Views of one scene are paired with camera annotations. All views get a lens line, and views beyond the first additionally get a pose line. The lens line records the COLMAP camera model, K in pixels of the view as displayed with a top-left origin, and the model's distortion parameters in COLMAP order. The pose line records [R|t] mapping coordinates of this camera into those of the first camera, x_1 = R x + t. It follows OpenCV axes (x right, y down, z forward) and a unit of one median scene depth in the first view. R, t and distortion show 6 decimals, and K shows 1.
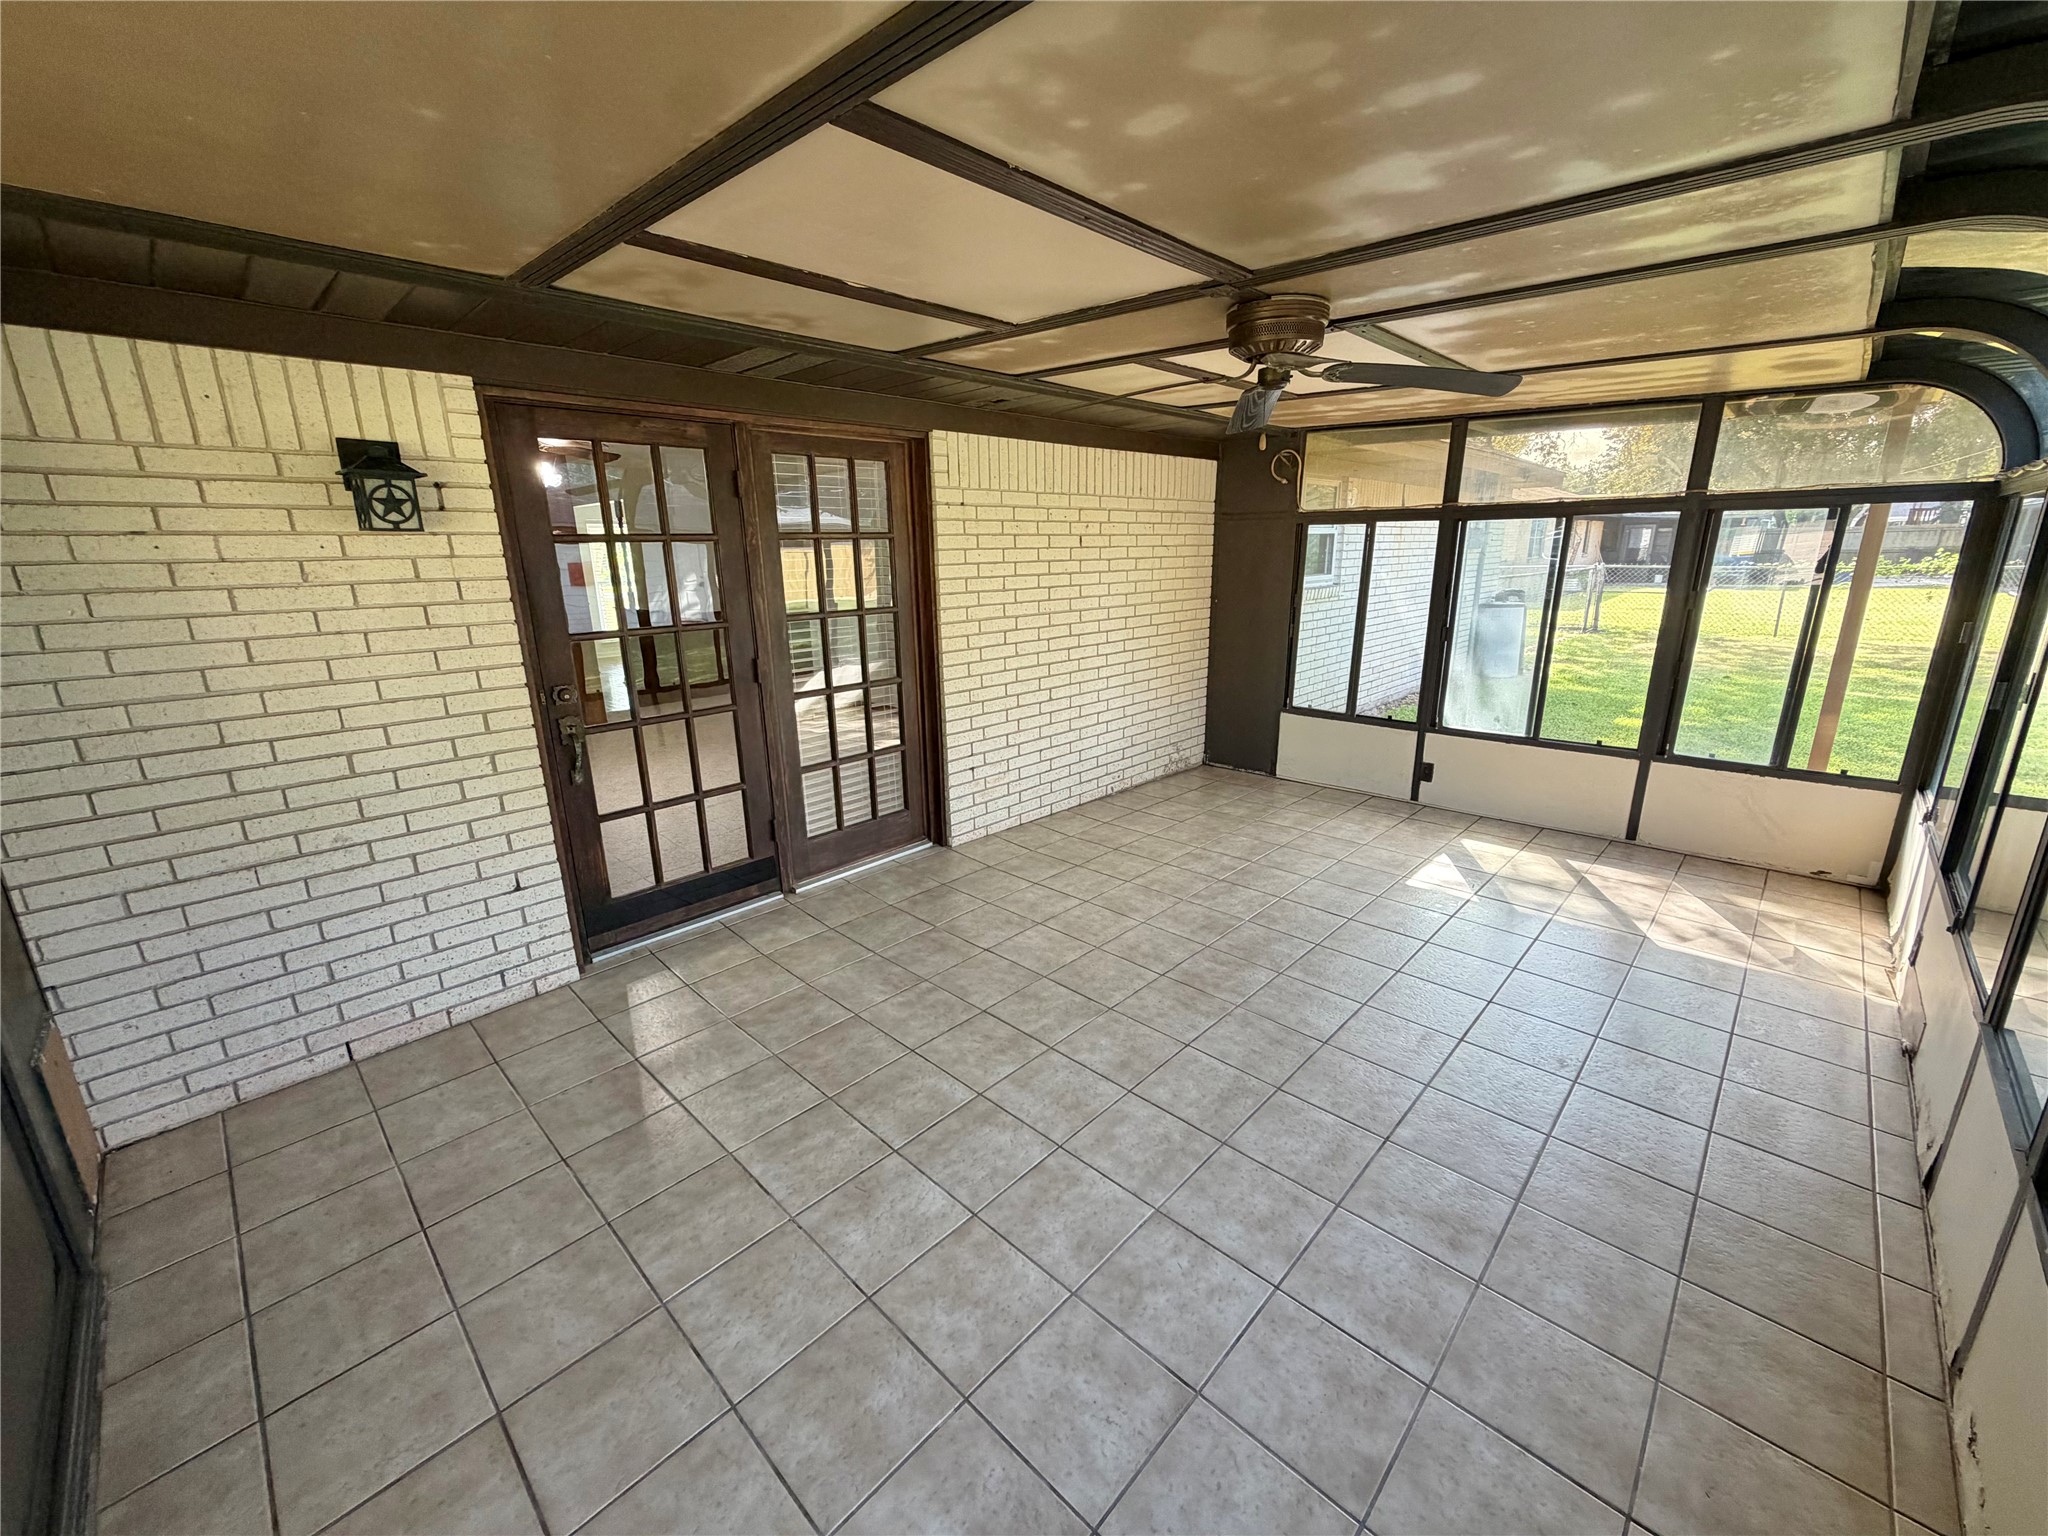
lens RADIAL K [[814.3, 0, 1017.0], [0, 814.3, 769.1], [0, 0, 1]] dist [-0.000897, -0.000004]
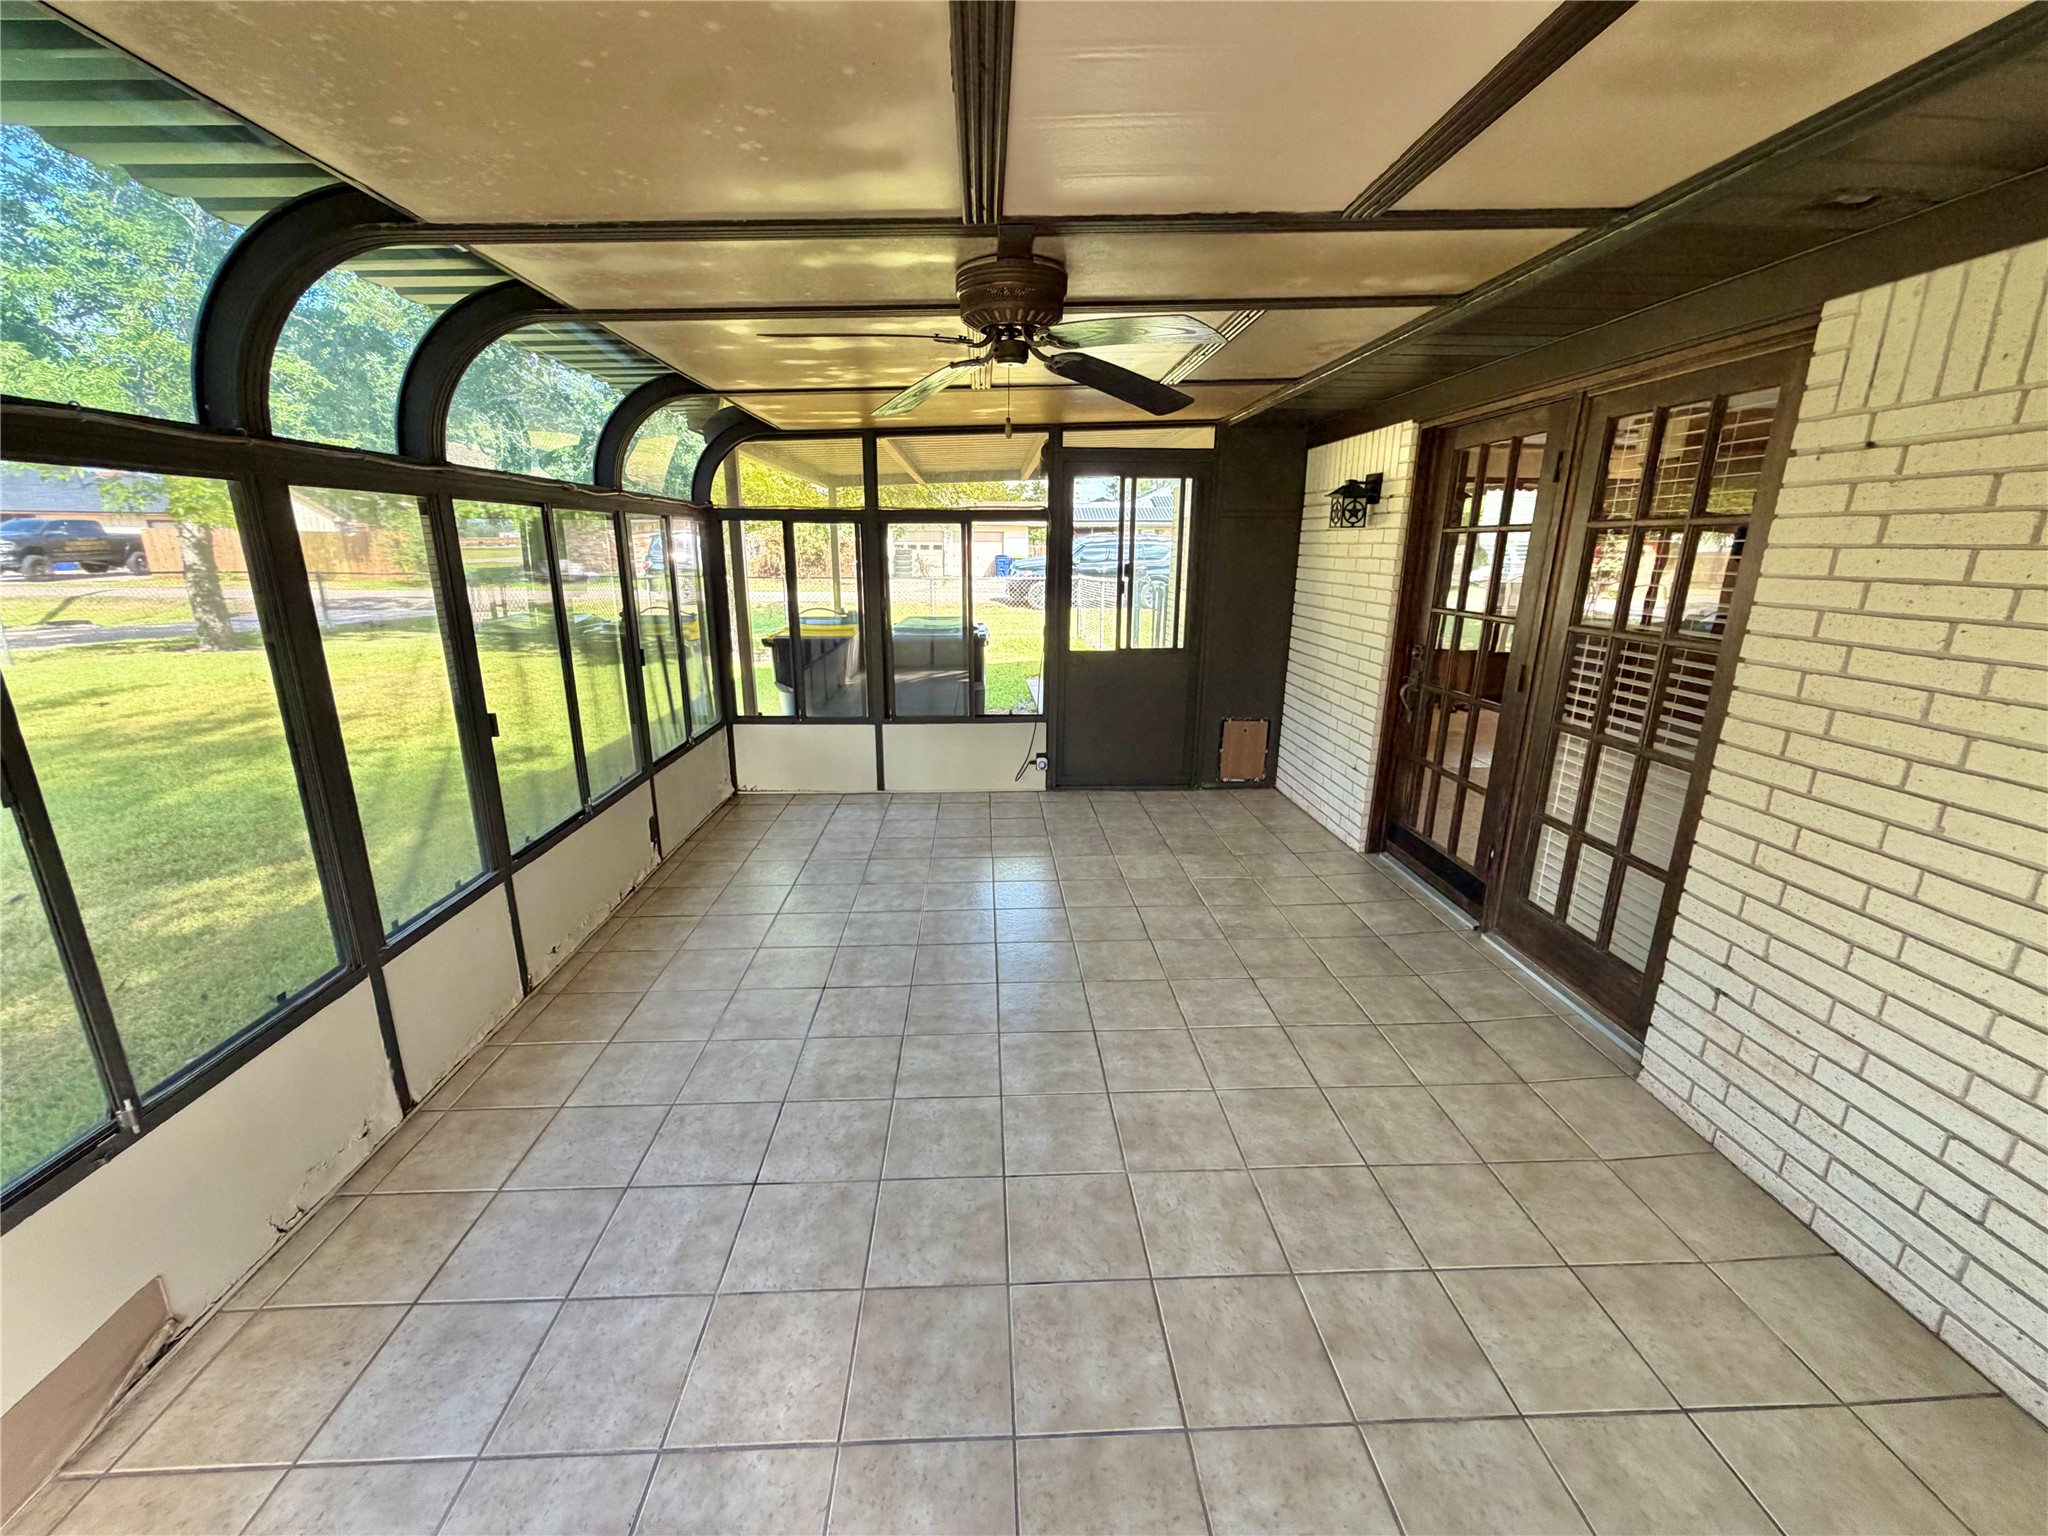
lens RADIAL K [[814.3, 0, 1017.0], [0, 814.3, 769.1], [0, 0, 1]] dist [-0.000897, -0.000004]
pose [[-0.684523, 0.211702, -0.697575, 0.643443], [-0.180329, 0.877991, 0.443410, -0.304116], [0.706336, 0.429318, -0.562829, 1.066016]]
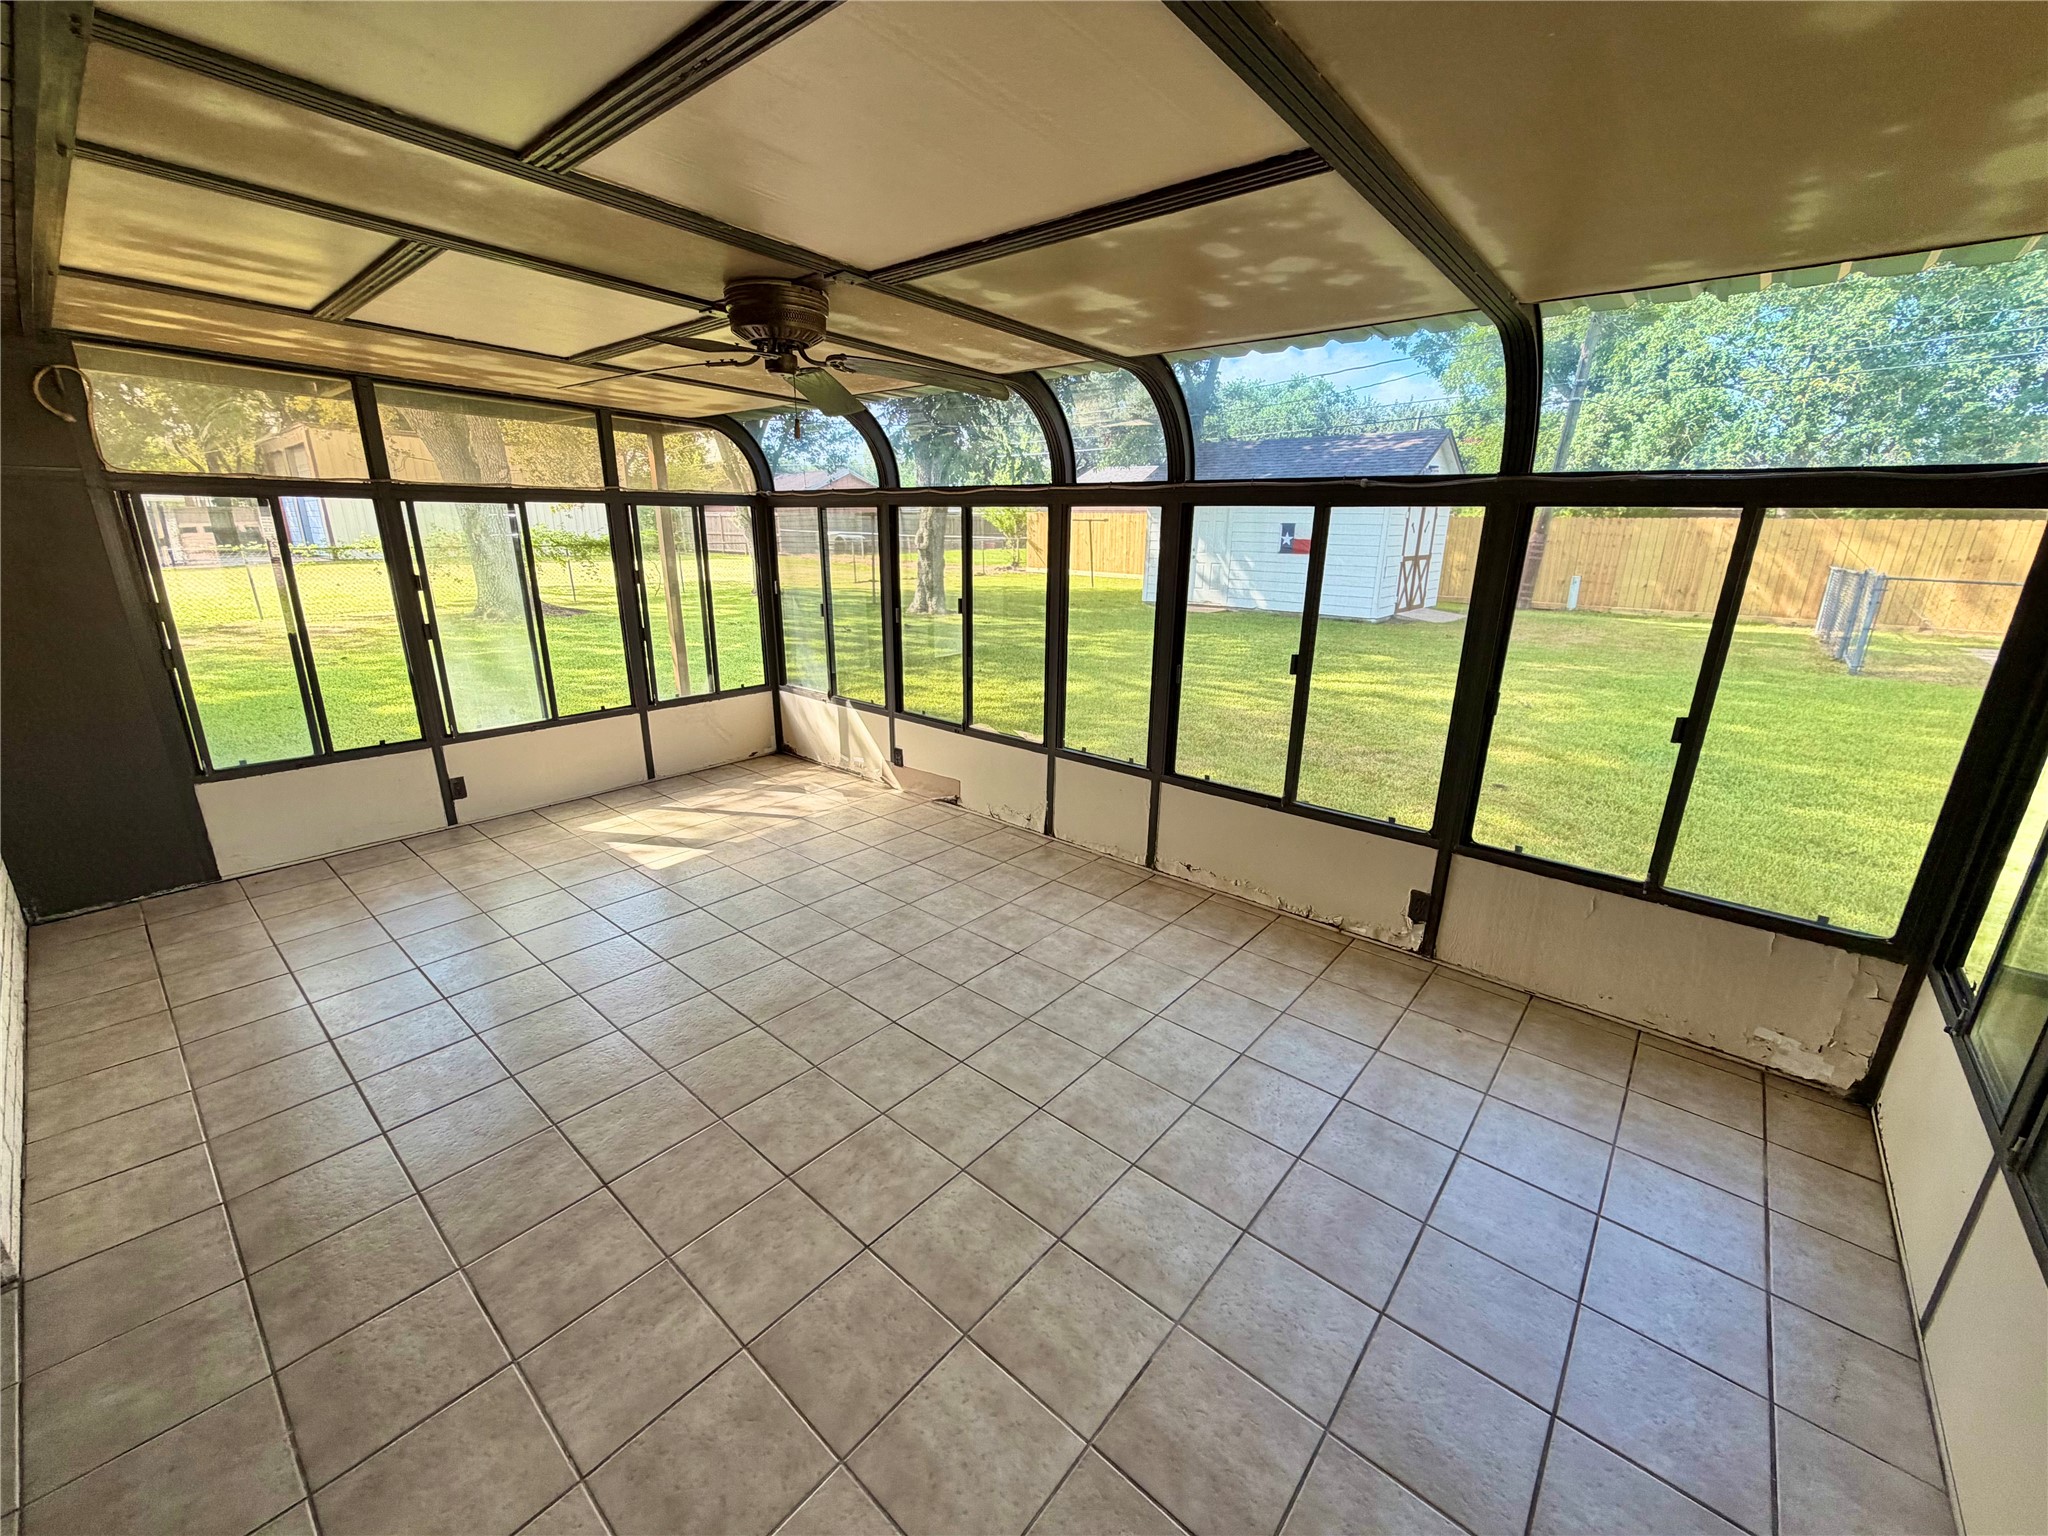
lens RADIAL K [[824.0, 0, 1007.2], [0, 824.0, 771.8], [0, 0, 1]] dist [-0.001421, -0.000035]
pose [[-0.053994, -0.274433, 0.960089, -0.494810], [0.252255, 0.926557, 0.279035, -0.145737], [-0.966153, 0.257253, 0.019199, 0.527934]]
